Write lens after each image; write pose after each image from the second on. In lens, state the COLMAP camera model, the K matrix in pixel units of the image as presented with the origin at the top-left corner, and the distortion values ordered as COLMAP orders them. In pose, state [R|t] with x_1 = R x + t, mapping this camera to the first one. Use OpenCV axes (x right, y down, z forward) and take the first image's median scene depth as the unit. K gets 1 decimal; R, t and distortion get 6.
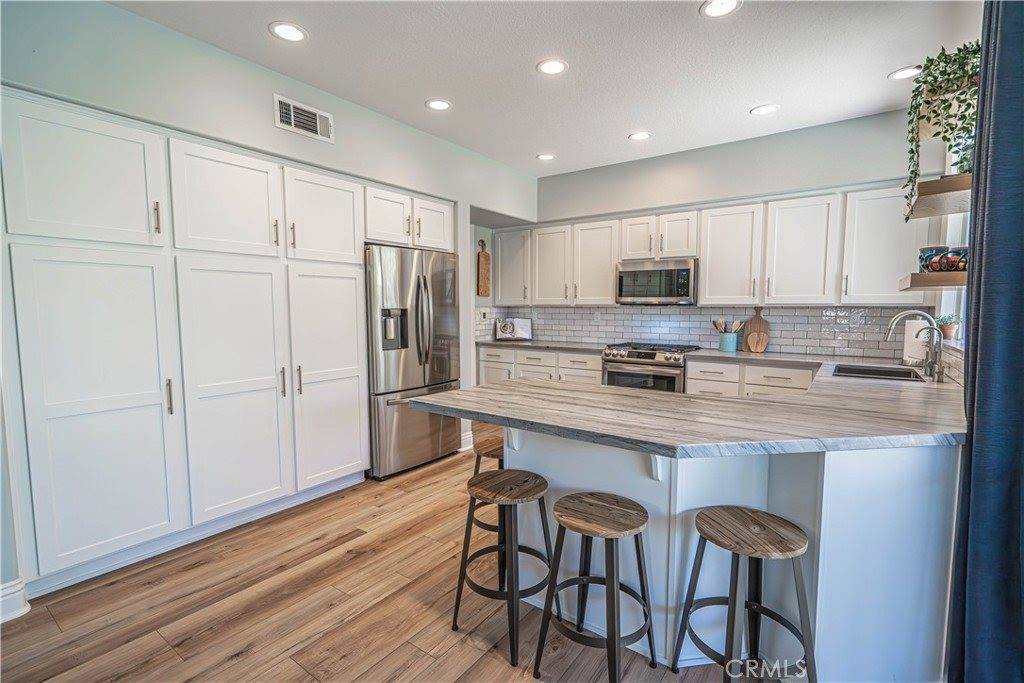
lens RADIAL K [[470.4, 0, 512.0], [0, 470.4, 341.5], [0, 0, 1]] dist [-0.000683, -0.000249]
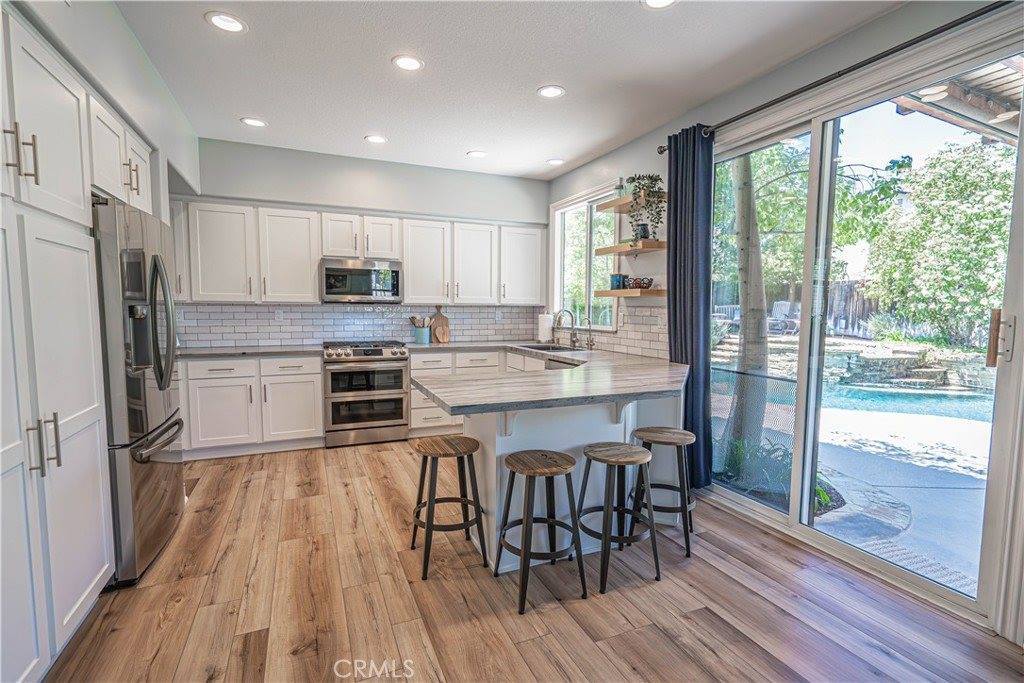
lens RADIAL K [[475.2, 0, 512.0], [0, 475.2, 341.5], [0, 0, 1]] dist [-0.002385, 0.000116]
pose [[0.511081, -0.058753, 0.857522, -0.448497], [0.056316, 0.997806, 0.034800, -0.012690], [-0.857686, 0.030507, 0.513269, 0.204762]]
